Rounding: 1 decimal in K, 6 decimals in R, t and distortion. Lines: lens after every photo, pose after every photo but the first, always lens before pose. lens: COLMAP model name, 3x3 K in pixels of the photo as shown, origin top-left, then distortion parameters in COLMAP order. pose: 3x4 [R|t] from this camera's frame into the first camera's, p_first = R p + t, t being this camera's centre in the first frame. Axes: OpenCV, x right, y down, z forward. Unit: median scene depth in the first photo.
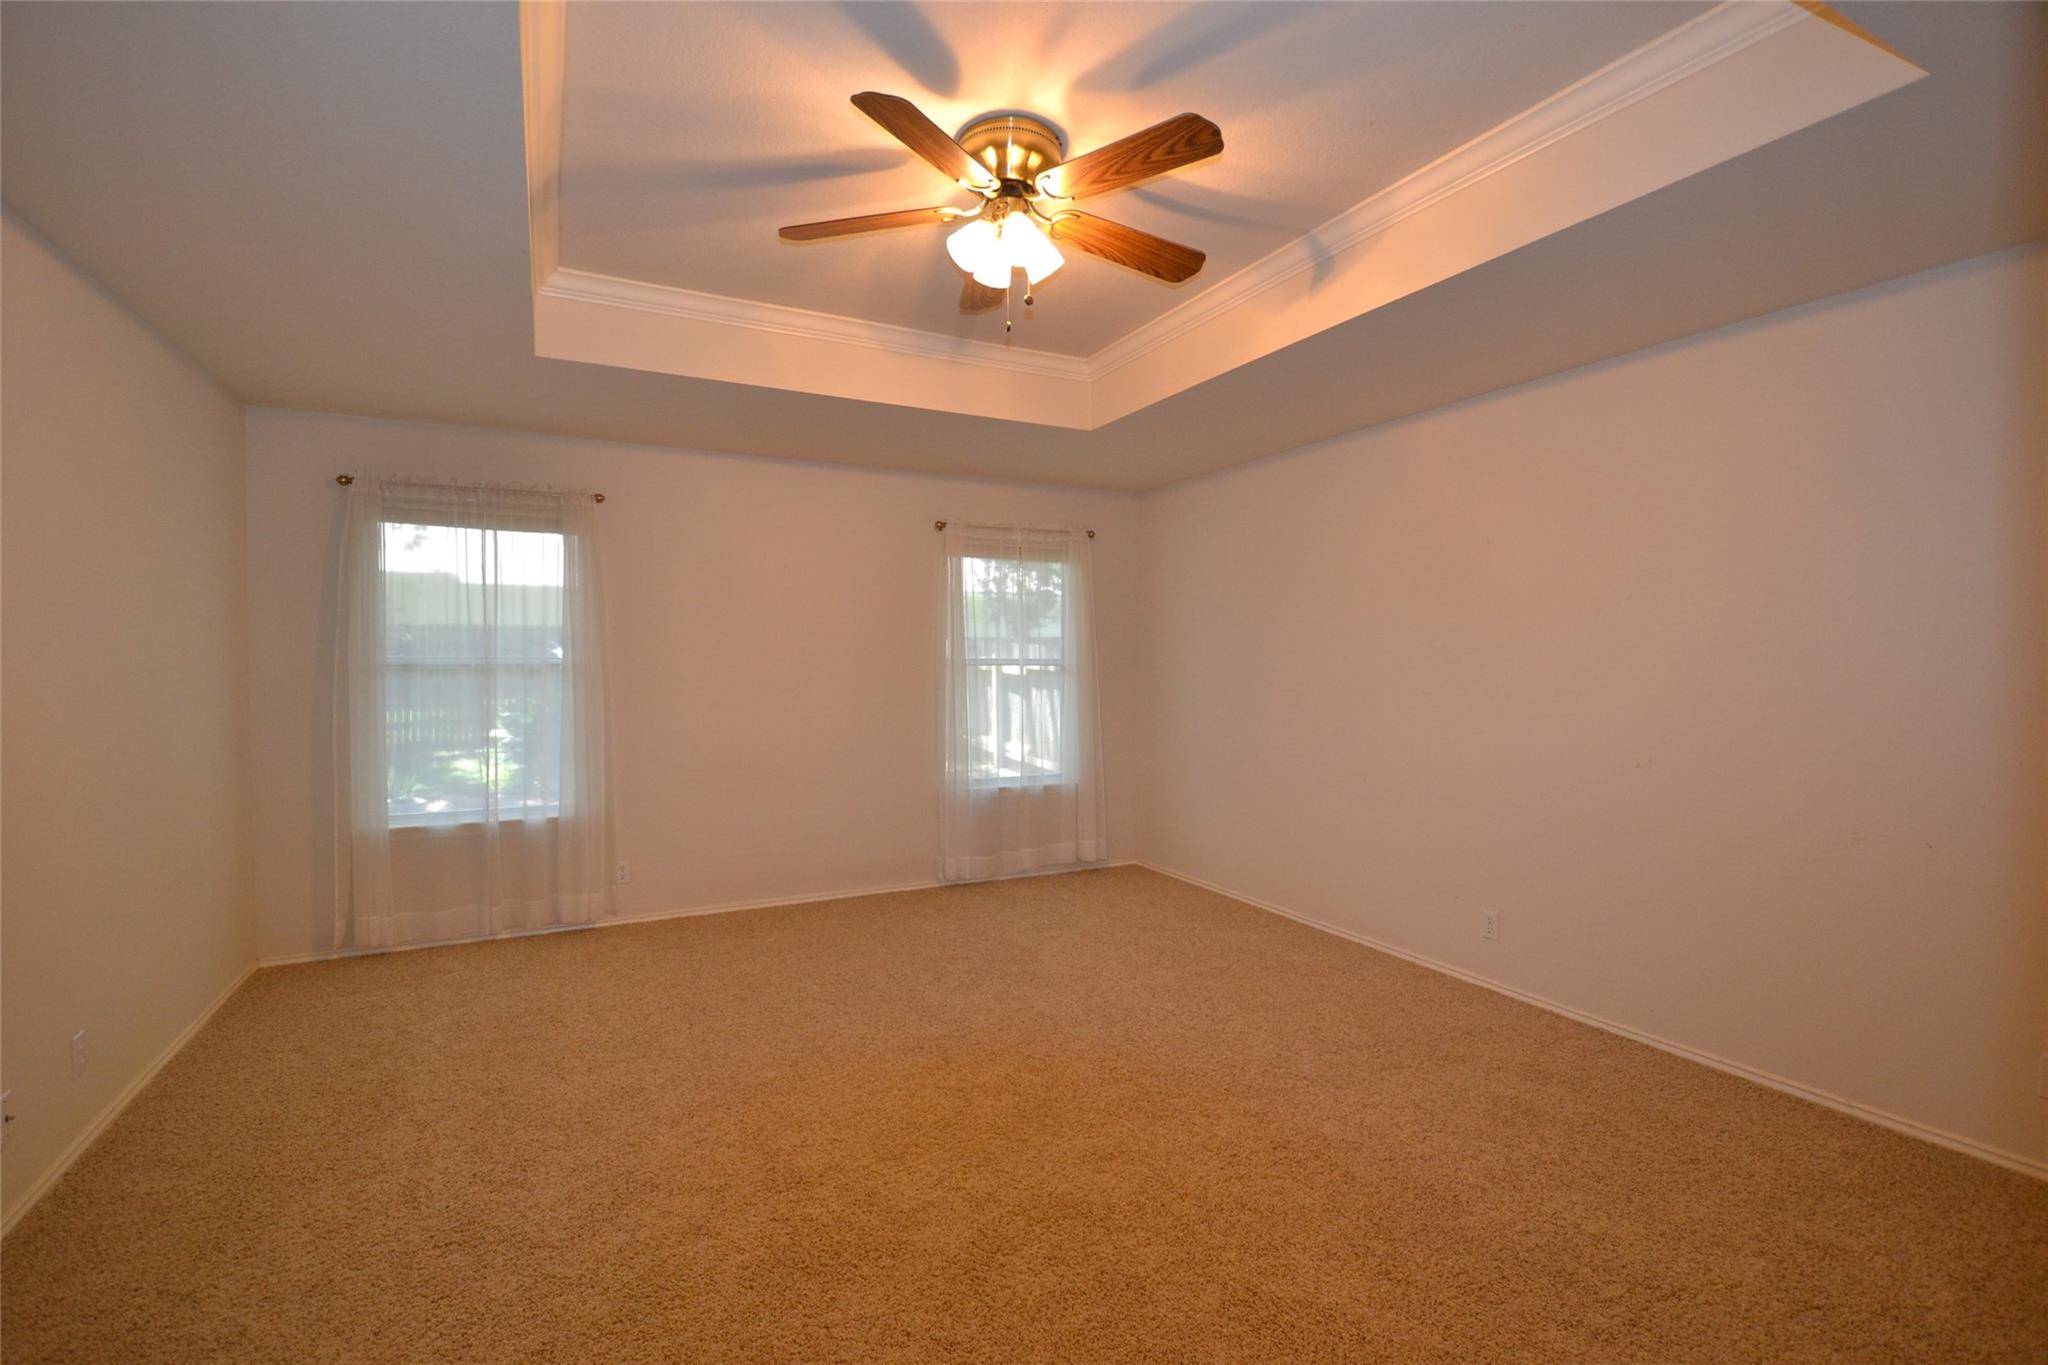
lens RADIAL K [[907.3, 0, 1009.5], [0, 907.3, 684.5], [0, 0, 1]] dist [0.003921, -0.014748]
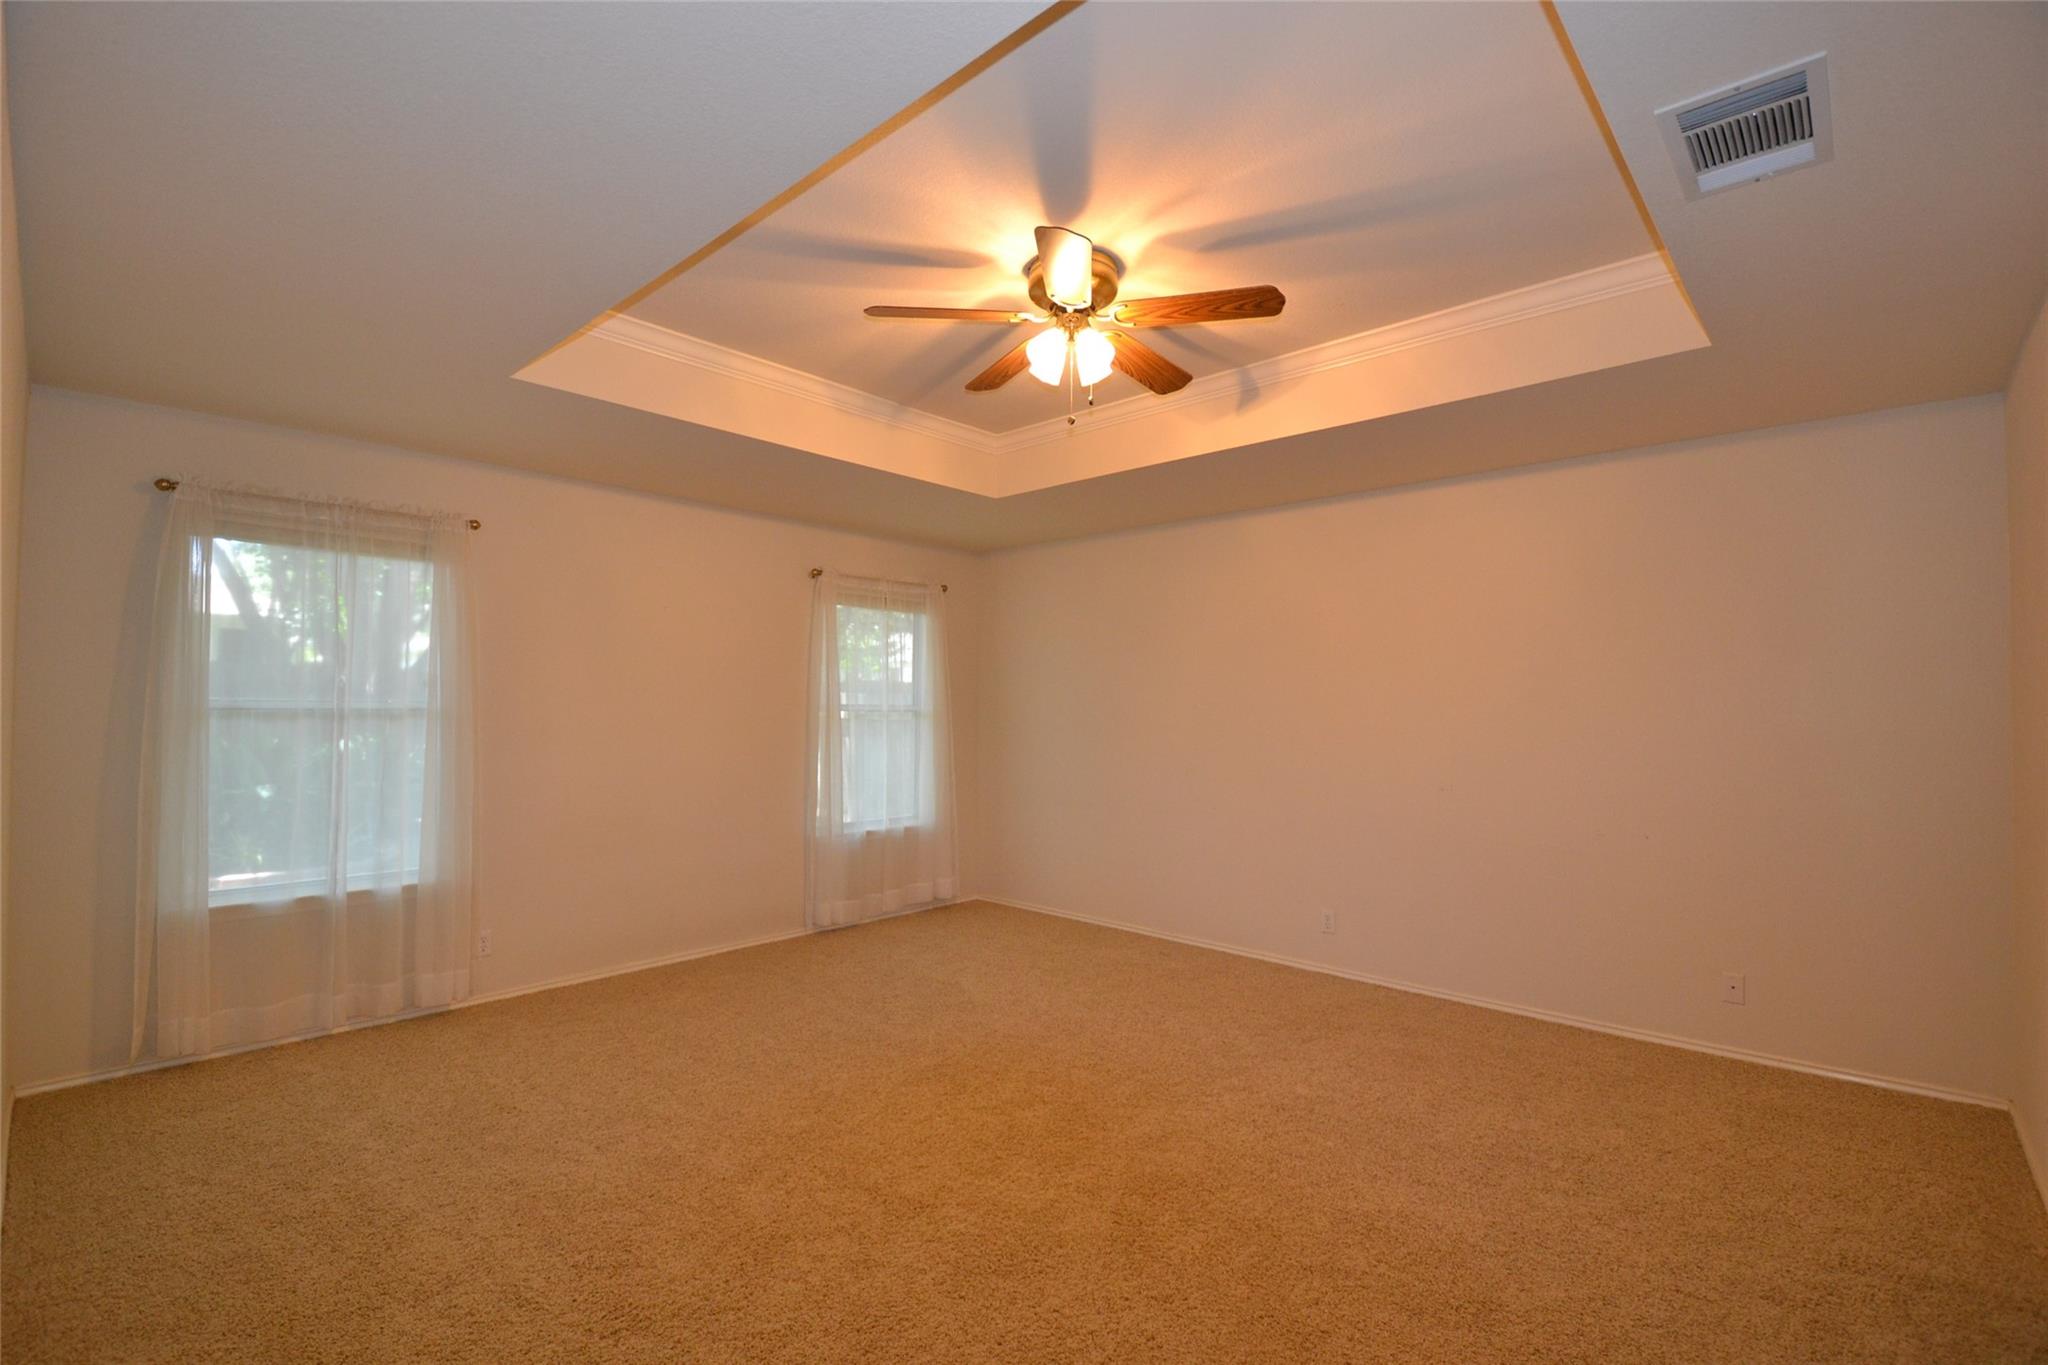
lens RADIAL K [[907.3, 0, 1008.2], [0, 907.3, 678.8], [0, 0, 1]] dist [0.003921, -0.014748]
pose [[0.937951, 0.015509, 0.346422, -0.288645], [0.003779, 0.998483, -0.054931, -0.000747], [-0.346748, 0.052831, 0.936469, -0.026097]]
